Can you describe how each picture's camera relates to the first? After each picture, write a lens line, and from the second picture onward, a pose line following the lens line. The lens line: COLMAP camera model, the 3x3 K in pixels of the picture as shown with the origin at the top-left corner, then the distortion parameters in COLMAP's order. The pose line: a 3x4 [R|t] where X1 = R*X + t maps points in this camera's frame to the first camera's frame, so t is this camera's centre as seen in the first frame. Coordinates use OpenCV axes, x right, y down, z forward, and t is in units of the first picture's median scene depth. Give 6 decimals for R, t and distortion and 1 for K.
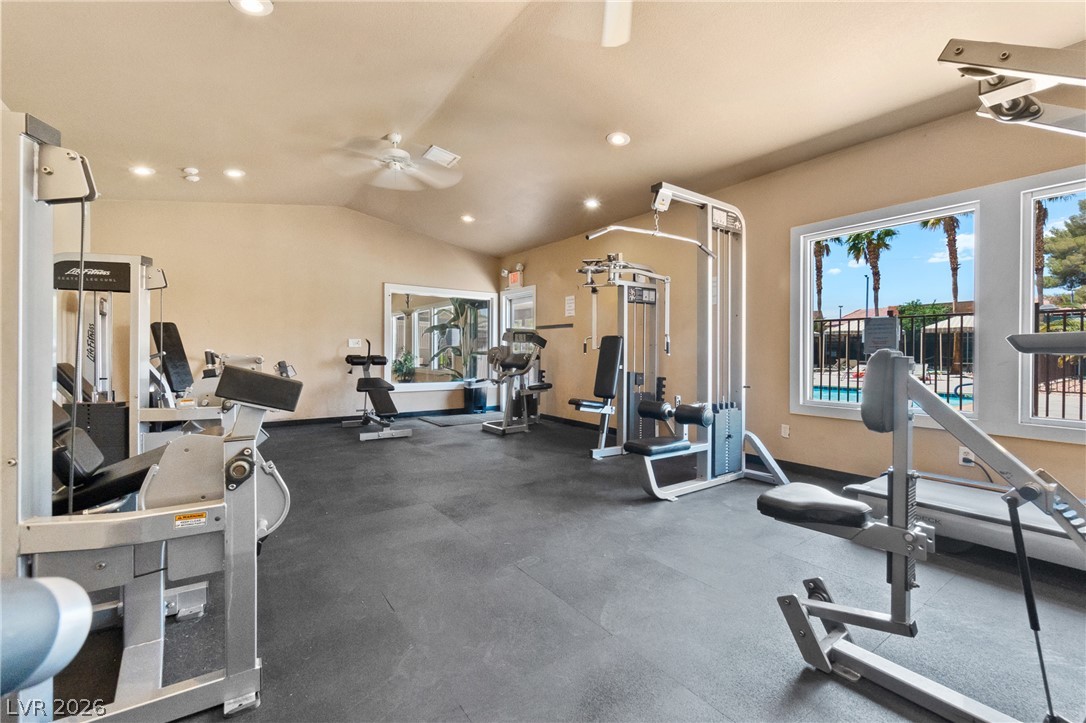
lens RADIAL K [[465.0, 0, 543.6], [0, 465.0, 356.0], [0, 0, 1]] dist [0.000174, 0.000320]
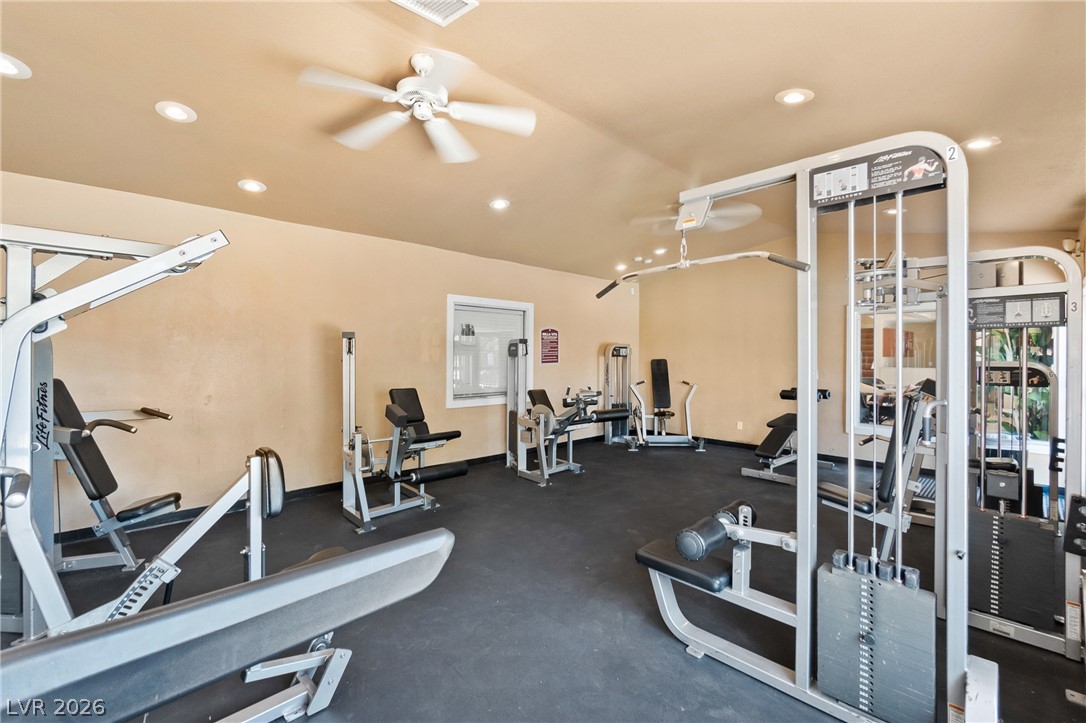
lens RADIAL K [[465.0, 0, 543.6], [0, 465.0, 356.0], [0, 0, 1]] dist [0.000174, 0.000320]
pose [[0.153299, -0.005407, -0.988165, 0.815834], [-0.015511, 0.999849, -0.007877, -0.099479], [0.988058, 0.016535, 0.153192, 0.602474]]
